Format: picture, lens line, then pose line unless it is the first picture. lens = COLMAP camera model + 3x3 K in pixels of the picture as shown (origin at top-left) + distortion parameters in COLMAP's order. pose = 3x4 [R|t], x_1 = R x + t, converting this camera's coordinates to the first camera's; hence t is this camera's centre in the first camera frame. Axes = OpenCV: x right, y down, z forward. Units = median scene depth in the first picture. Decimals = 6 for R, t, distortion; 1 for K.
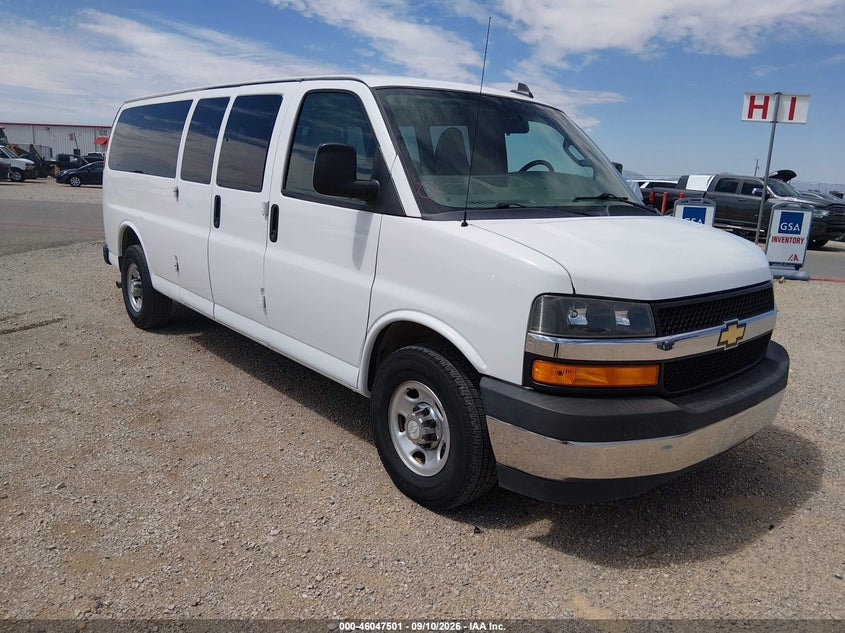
lens RADIAL K [[644.6, 0, 418.2], [0, 644.6, 317.1], [0, 0, 1]] dist [0.013734, -0.001492]
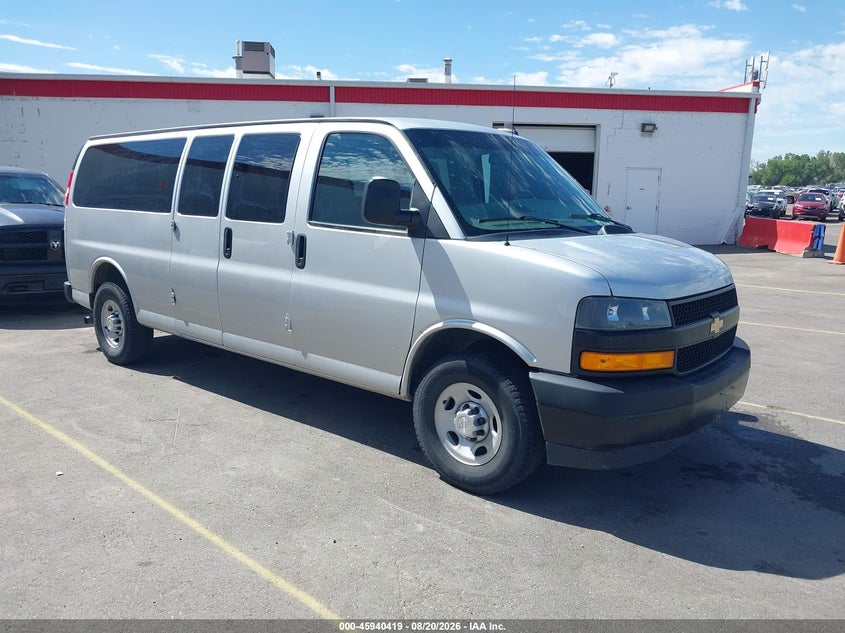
lens RADIAL K [[644.6, 0, 428.3], [0, 644.6, 320.5], [0, 0, 1]] dist [0.013734, -0.001492]
pose [[0.985563, -0.049660, 0.161864, -0.235381], [0.056210, 0.997765, -0.036139, 0.027737], [-0.159707, 0.044715, 0.986151, -0.122296]]
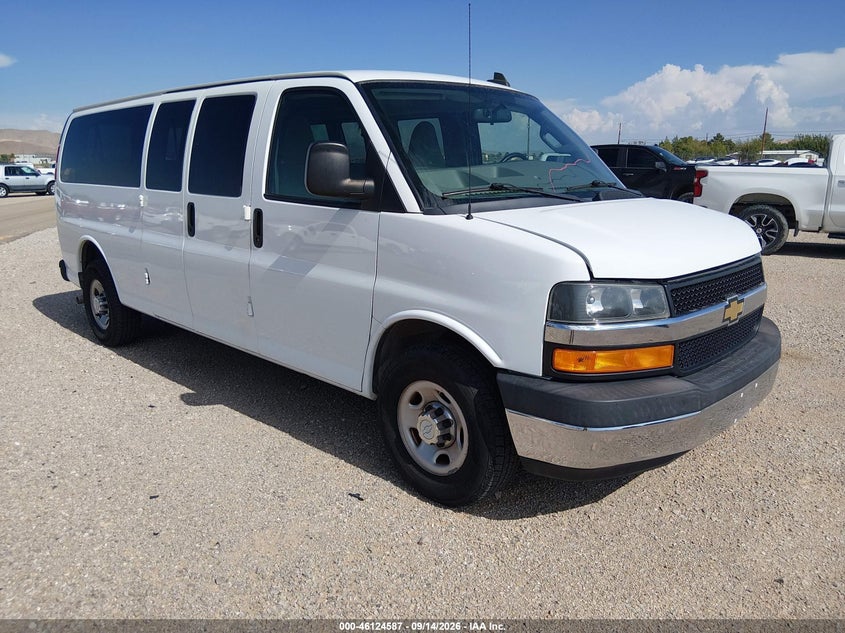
lens RADIAL K [[644.6, 0, 422.0], [0, 644.6, 319.5], [0, 0, 1]] dist [0.013734, -0.001492]
pose [[0.994814, -0.069528, 0.074230, -0.073167], [0.068681, 0.997542, 0.013900, -0.006106], [-0.075014, -0.008730, 0.997144, 0.018215]]
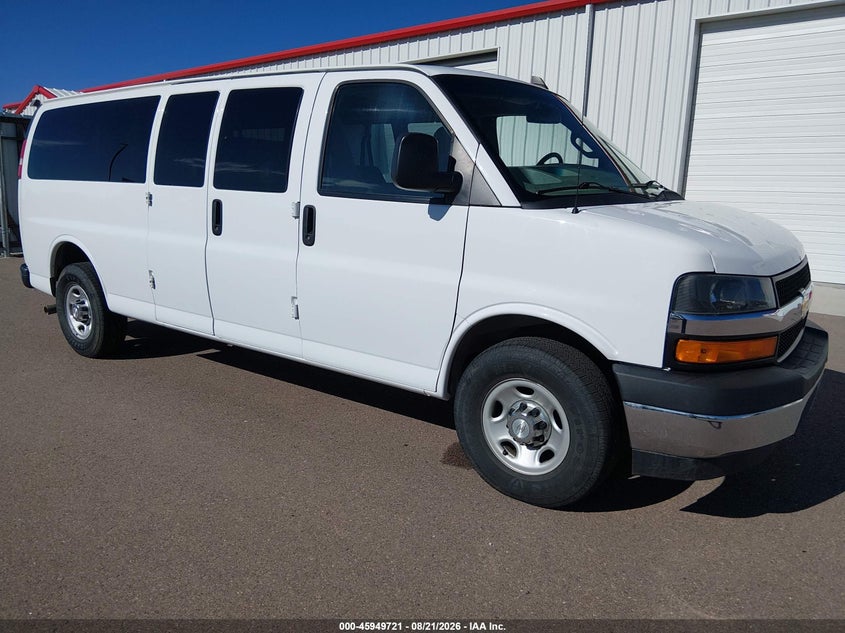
lens RADIAL K [[644.6, 0, 424.7], [0, 644.6, 317.5], [0, 0, 1]] dist [0.013734, -0.001492]
pose [[0.974557, -0.076516, 0.210673, -0.324594], [0.078166, 0.996940, 0.000496, -0.000914], [-0.210066, 0.015984, 0.977557, 0.076507]]
